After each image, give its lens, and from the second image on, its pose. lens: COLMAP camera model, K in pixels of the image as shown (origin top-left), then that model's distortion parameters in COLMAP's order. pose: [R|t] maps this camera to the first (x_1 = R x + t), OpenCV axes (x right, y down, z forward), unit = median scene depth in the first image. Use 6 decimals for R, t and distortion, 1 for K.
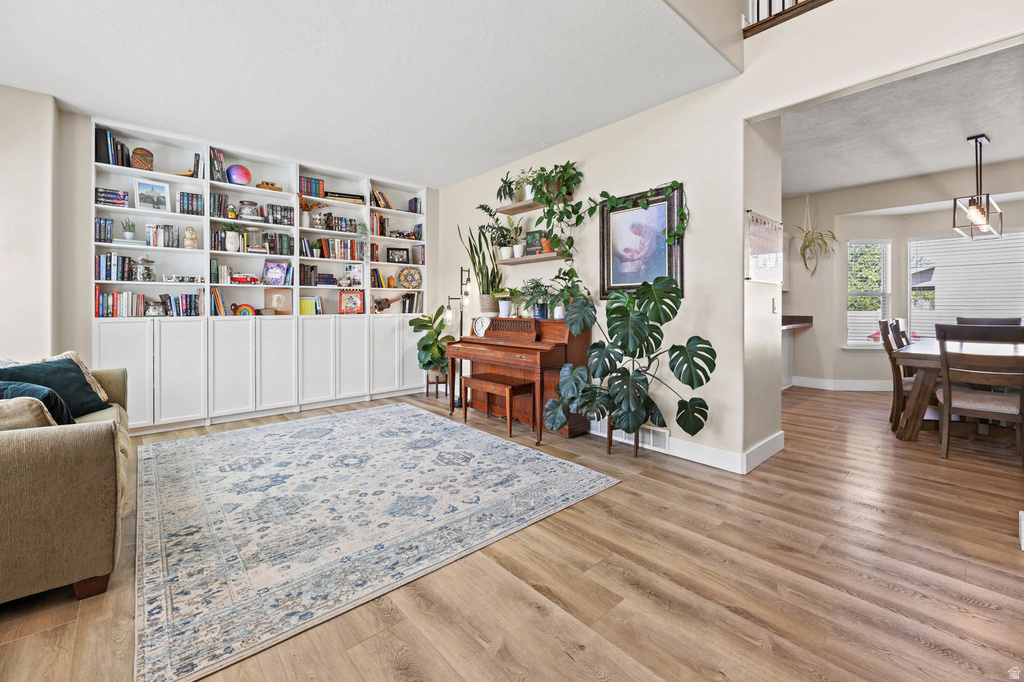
lens RADIAL K [[428.3, 0, 509.6], [0, 428.3, 310.0], [0, 0, 1]] dist [0.000228, 0.000179]
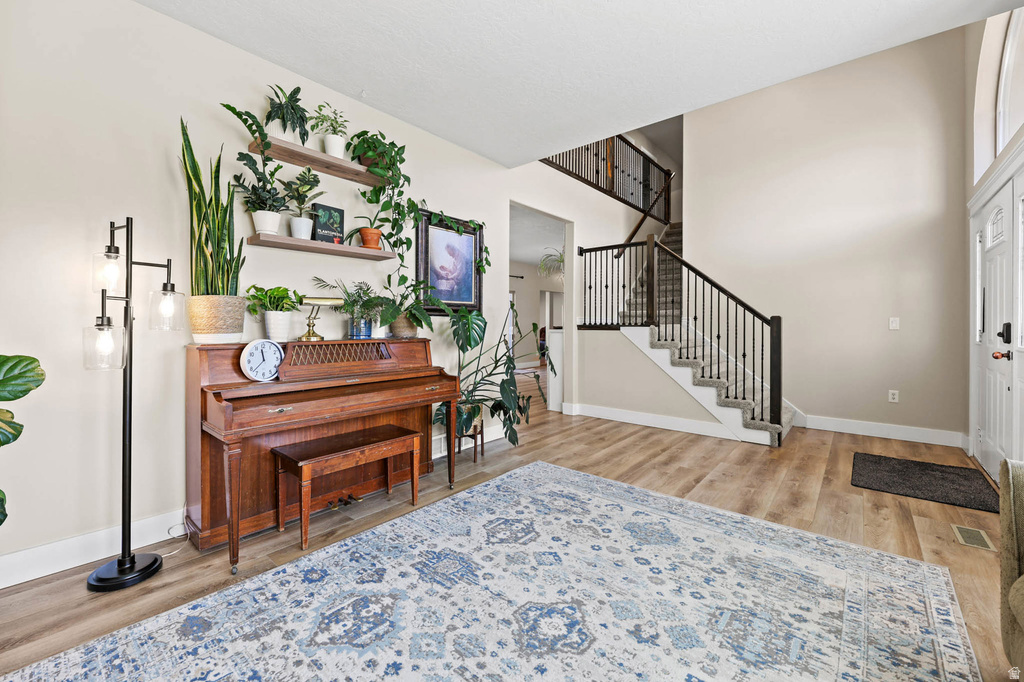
lens RADIAL K [[422.3, 0, 512.8], [0, 422.3, 333.8], [0, 0, 1]] dist [-0.001852, -0.000614]
pose [[-0.157462, -0.022422, 0.987270, -0.973794], [0.002734, 0.999728, 0.023141, -0.007828], [-0.987521, 0.006343, -0.157358, 1.287598]]
